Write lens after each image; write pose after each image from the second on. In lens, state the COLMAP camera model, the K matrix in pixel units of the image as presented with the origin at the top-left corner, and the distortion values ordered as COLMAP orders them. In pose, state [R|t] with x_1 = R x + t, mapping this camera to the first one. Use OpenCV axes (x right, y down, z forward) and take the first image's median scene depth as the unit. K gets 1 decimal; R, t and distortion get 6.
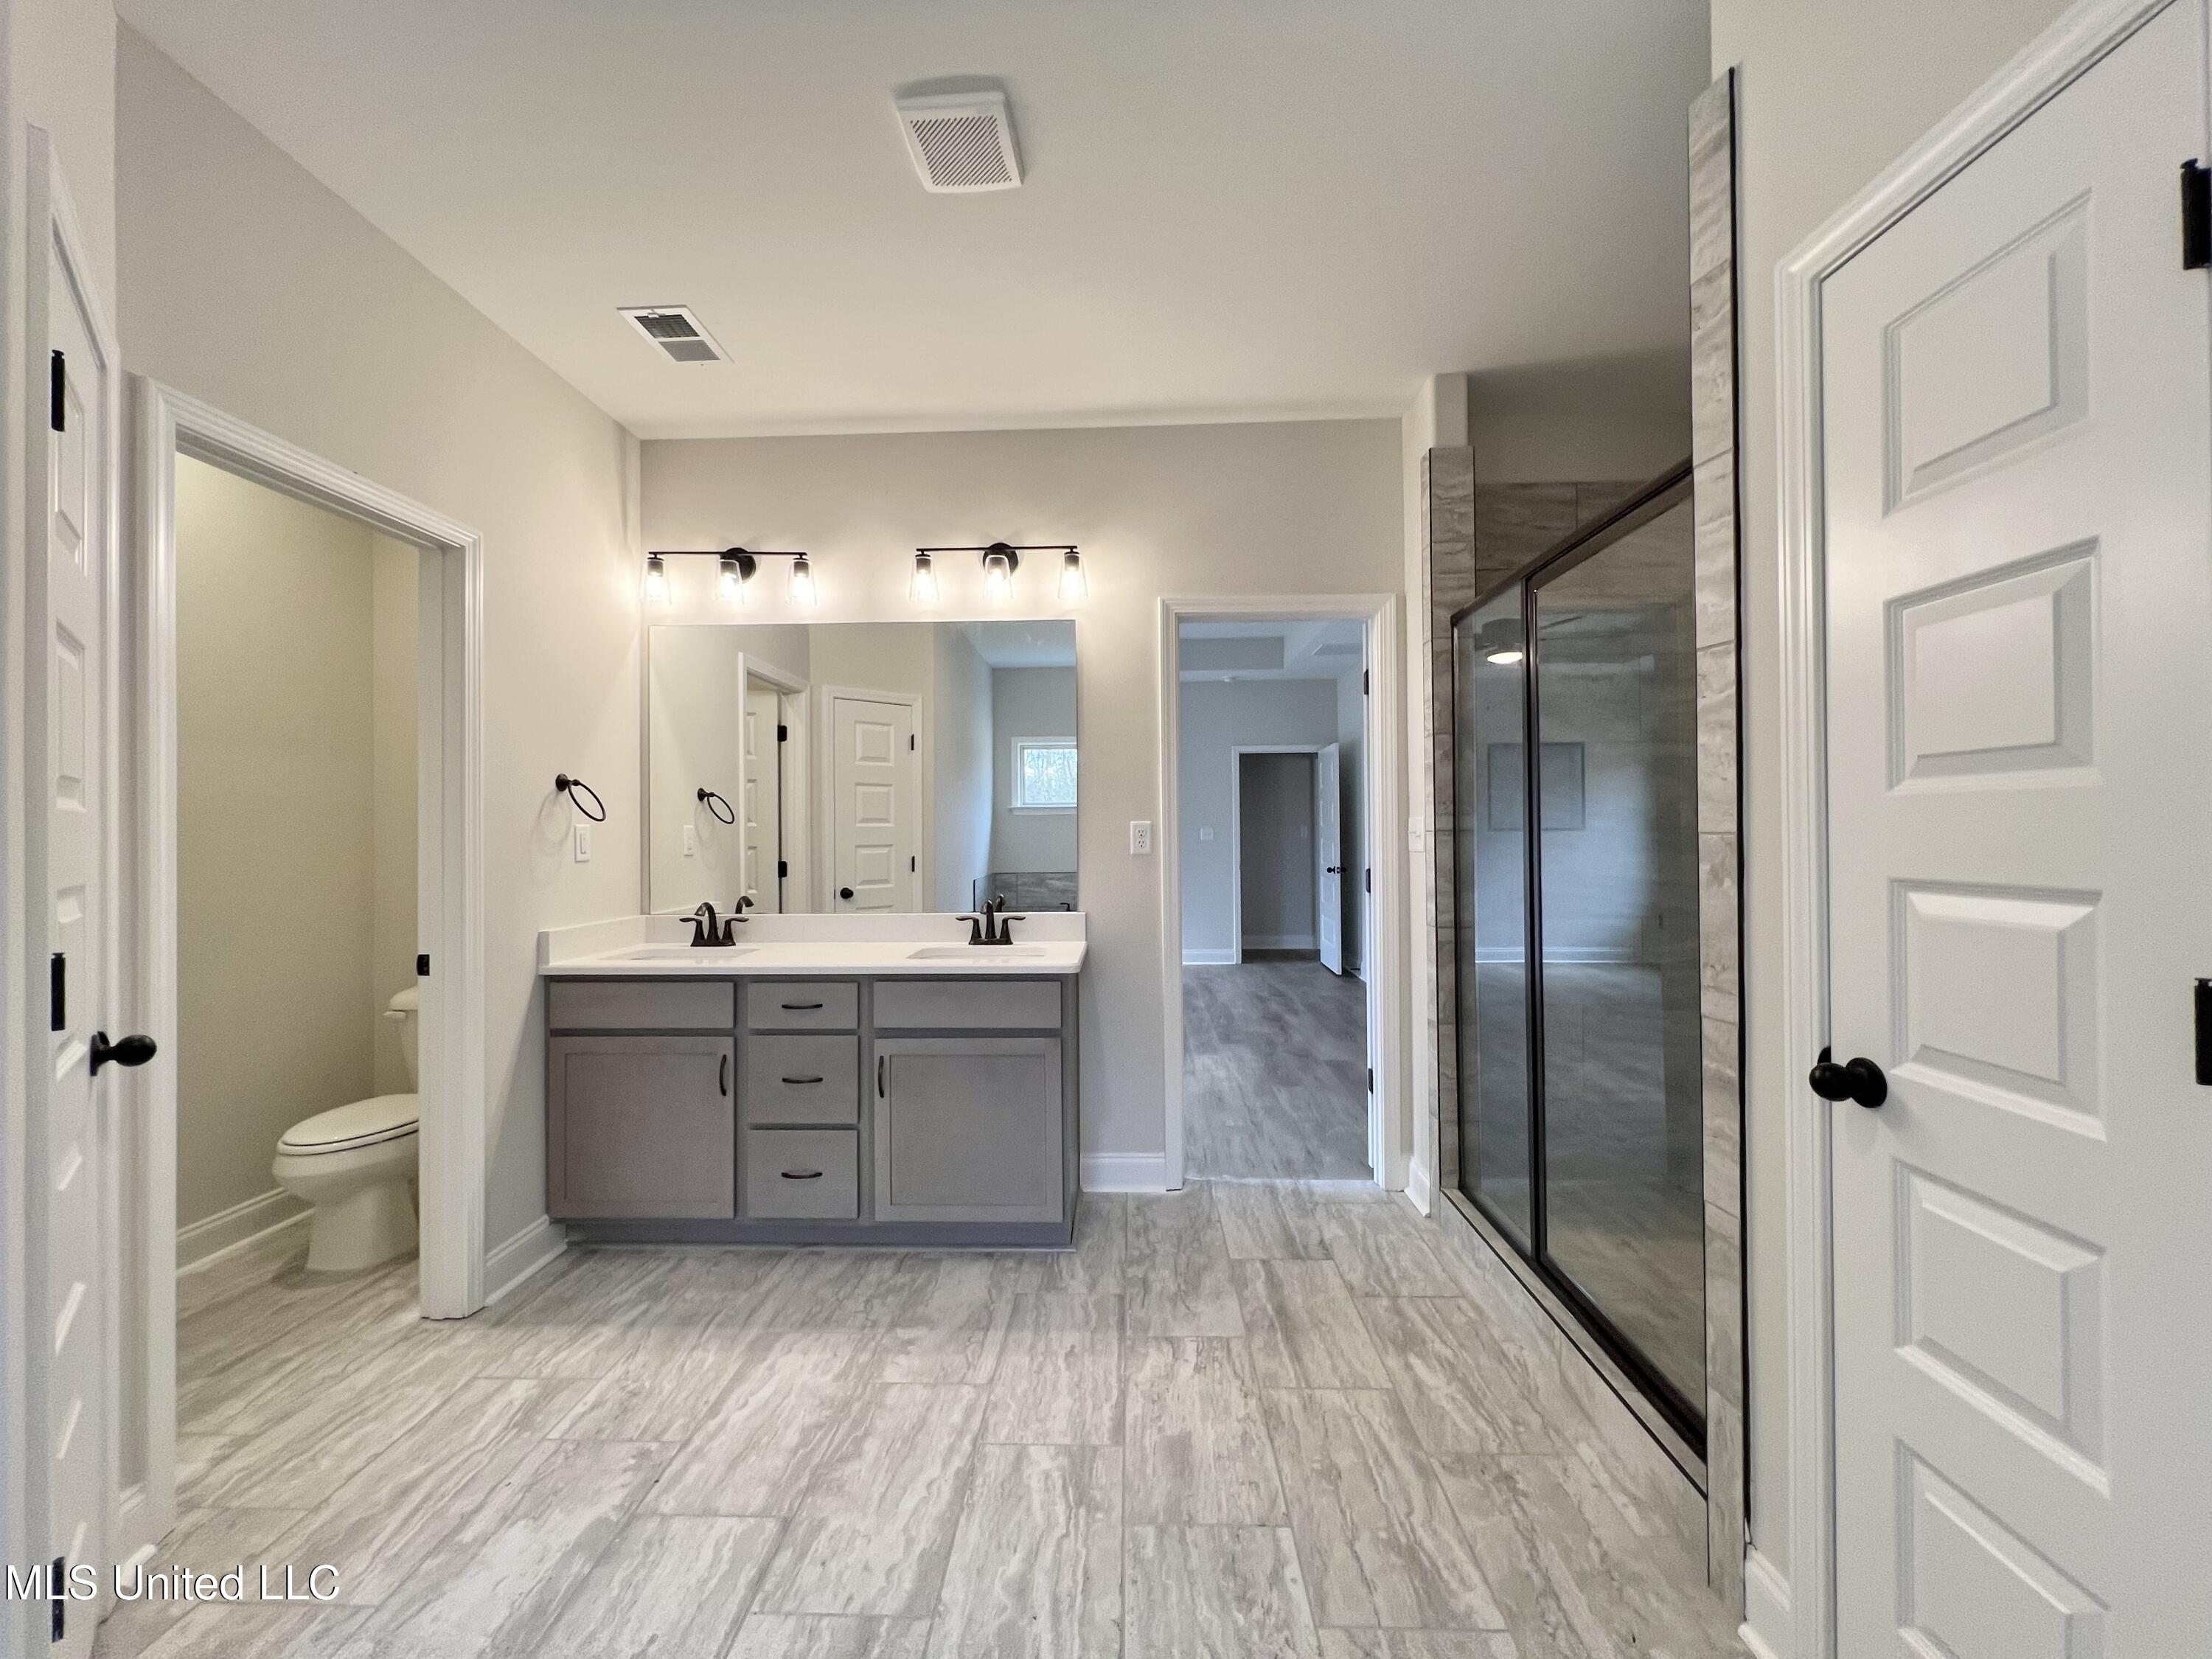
lens RADIAL K [[889.9, 0, 1100.4], [0, 889.9, 825.4], [0, 0, 1]] dist [-0.001237, 0.000052]
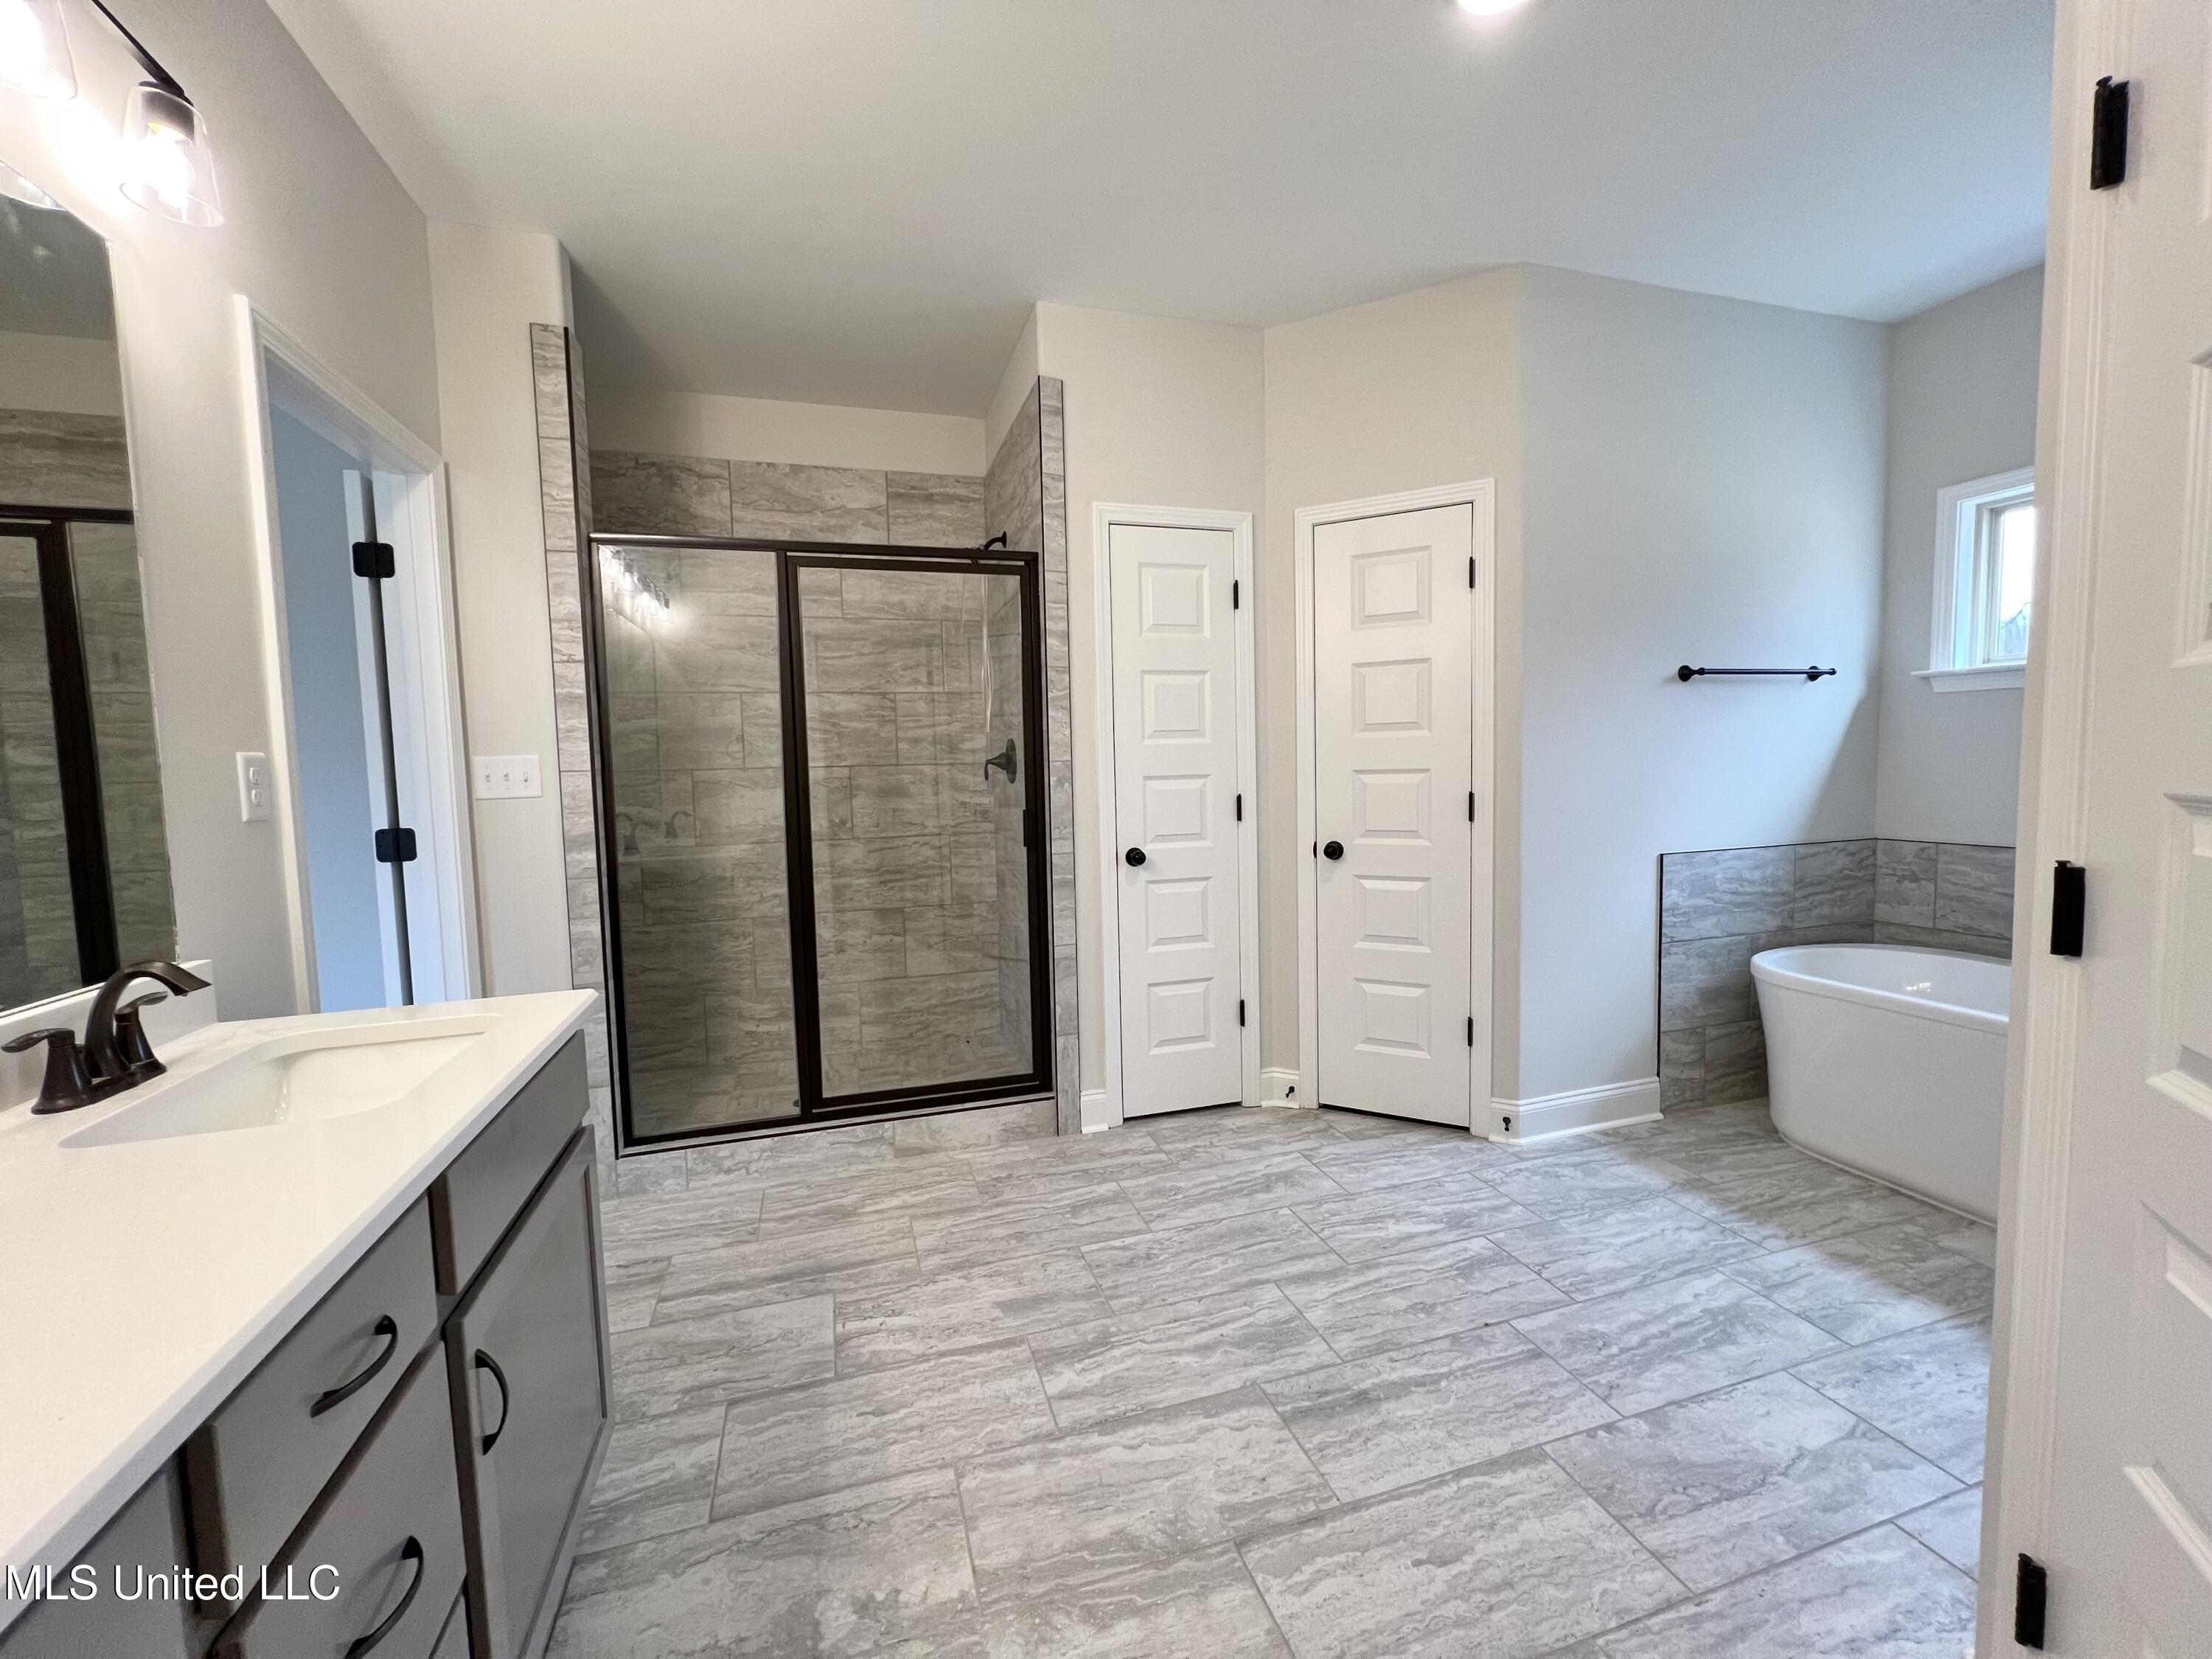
lens RADIAL K [[889.9, 0, 1100.4], [0, 889.9, 825.4], [0, 0, 1]] dist [-0.001237, 0.000052]
pose [[-0.330605, -0.049226, 0.942485, -1.058269], [0.018681, 0.998102, 0.058684, 0.031110], [-0.943584, 0.037008, -0.329057, 1.348641]]
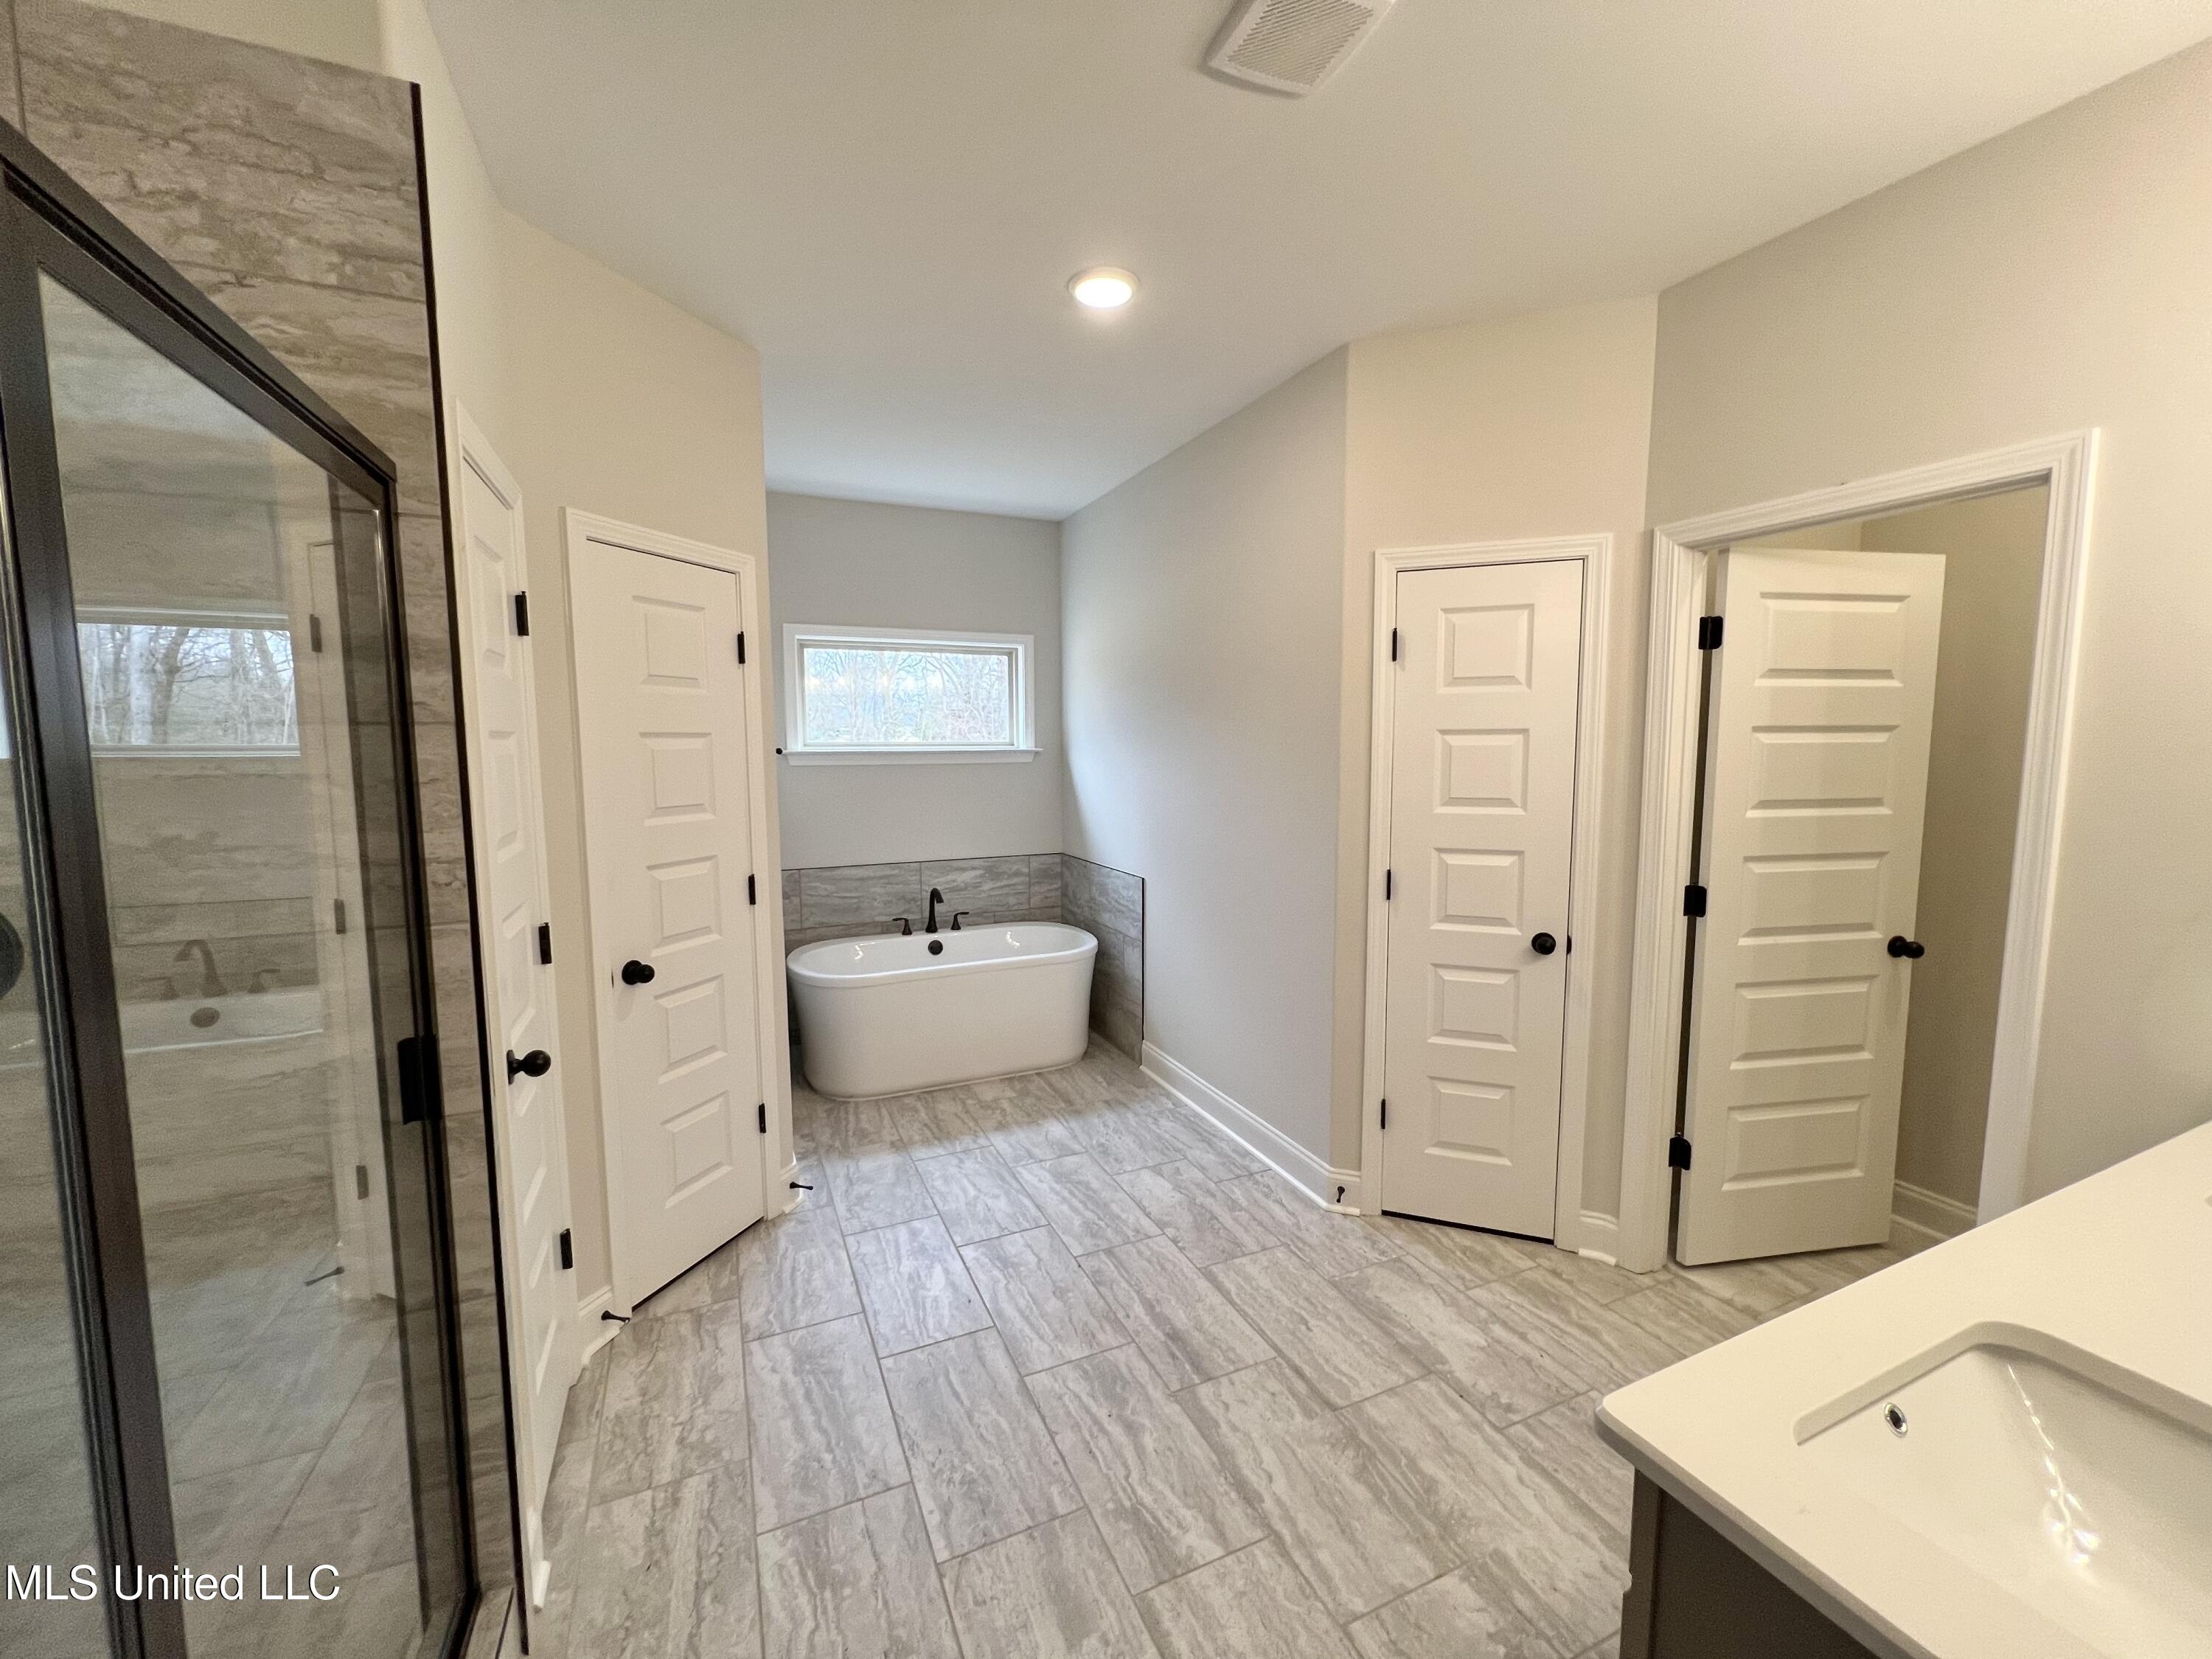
lens RADIAL K [[879.3, 0, 1106.0], [0, 879.3, 829.5], [0, 0, 1]] dist [0.001844, 0.000247]
pose [[-0.896062, 0.056709, -0.440293, 0.420680], [0.016176, 0.995320, 0.095275, -0.146281], [0.443635, 0.078250, -0.892785, 1.846909]]
